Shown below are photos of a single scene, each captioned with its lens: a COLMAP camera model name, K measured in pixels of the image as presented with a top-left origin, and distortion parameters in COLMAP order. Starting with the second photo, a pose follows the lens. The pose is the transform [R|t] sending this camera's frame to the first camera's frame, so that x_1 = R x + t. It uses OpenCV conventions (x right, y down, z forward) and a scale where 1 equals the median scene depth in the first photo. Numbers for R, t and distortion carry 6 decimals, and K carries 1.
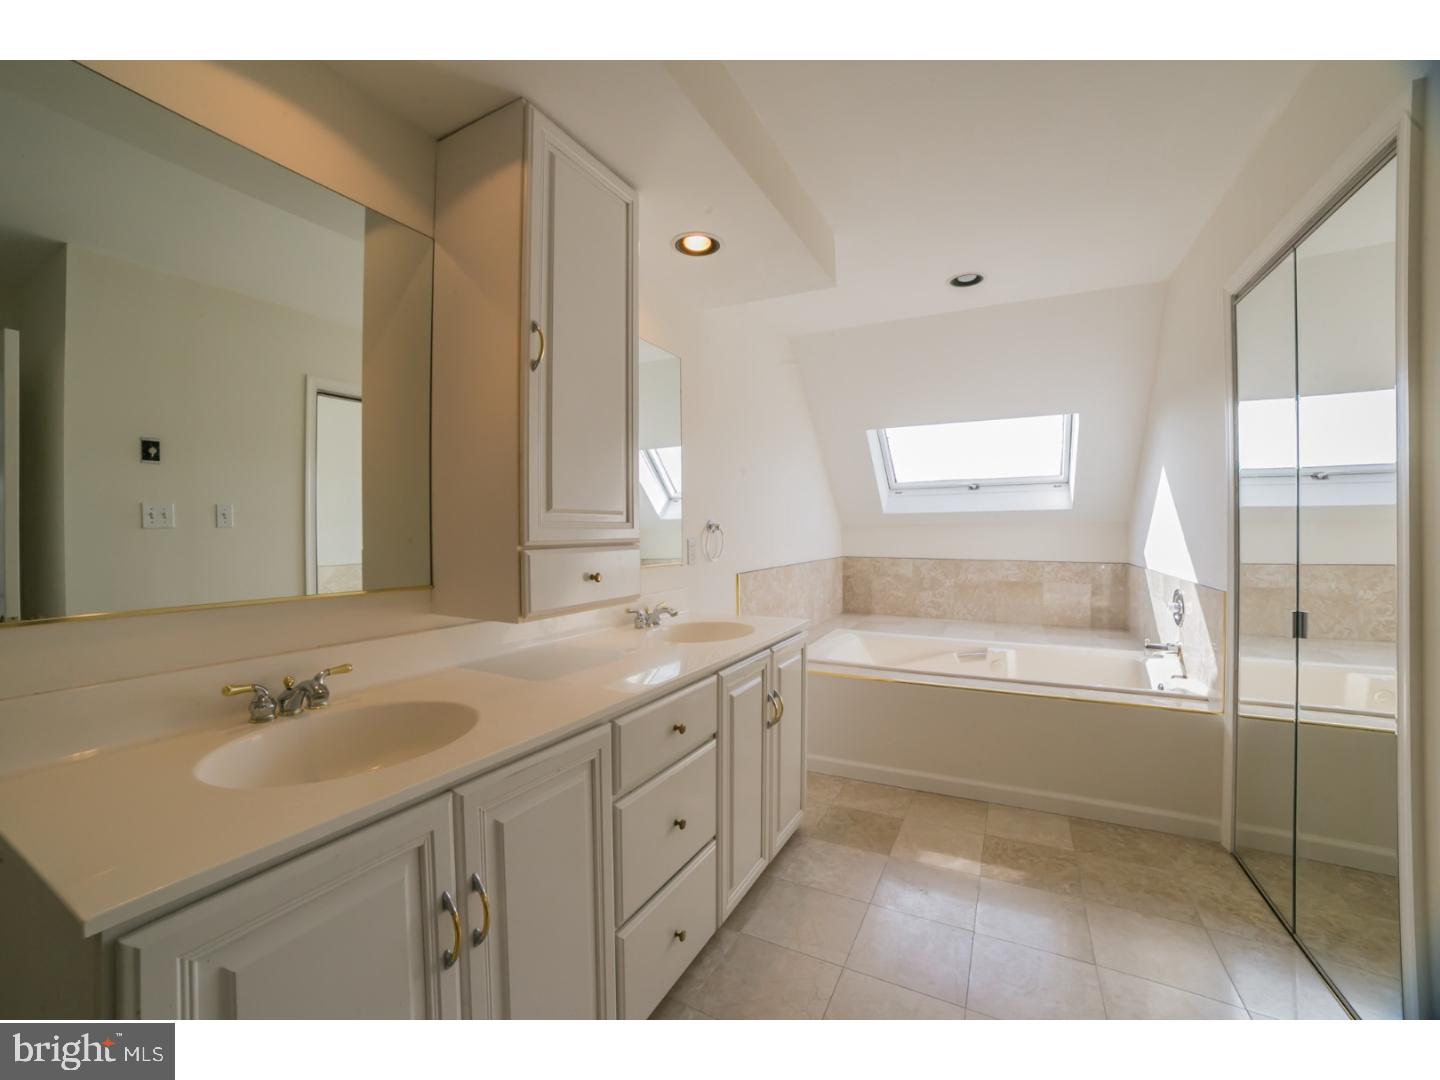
lens RADIAL K [[571.8, 0, 723.0], [0, 571.8, 548.6], [0, 0, 1]] dist [-0.032408, 0.000176]
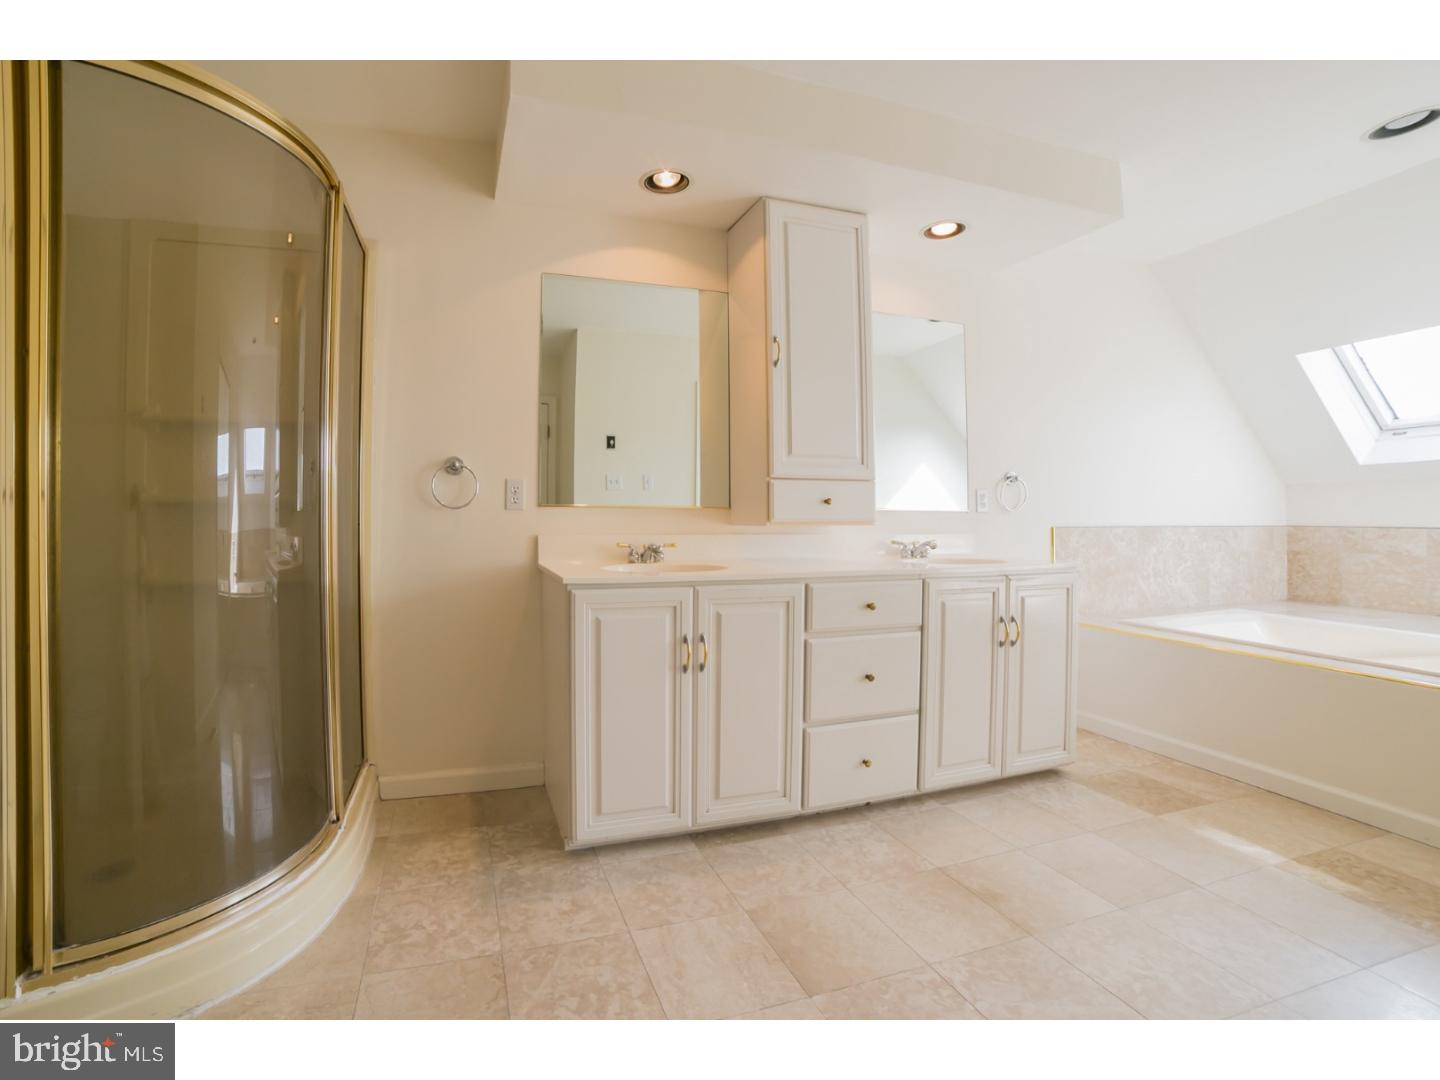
lens RADIAL K [[599.3, 0, 713.2], [0, 599.3, 535.4], [0, 0, 1]] dist [-0.000554, 0.000016]
pose [[0.747237, 0.014569, -0.664398, 0.400814], [-0.019726, 0.999805, -0.000262, 0.099906], [0.664265, 0.013301, 0.747379, -0.221920]]
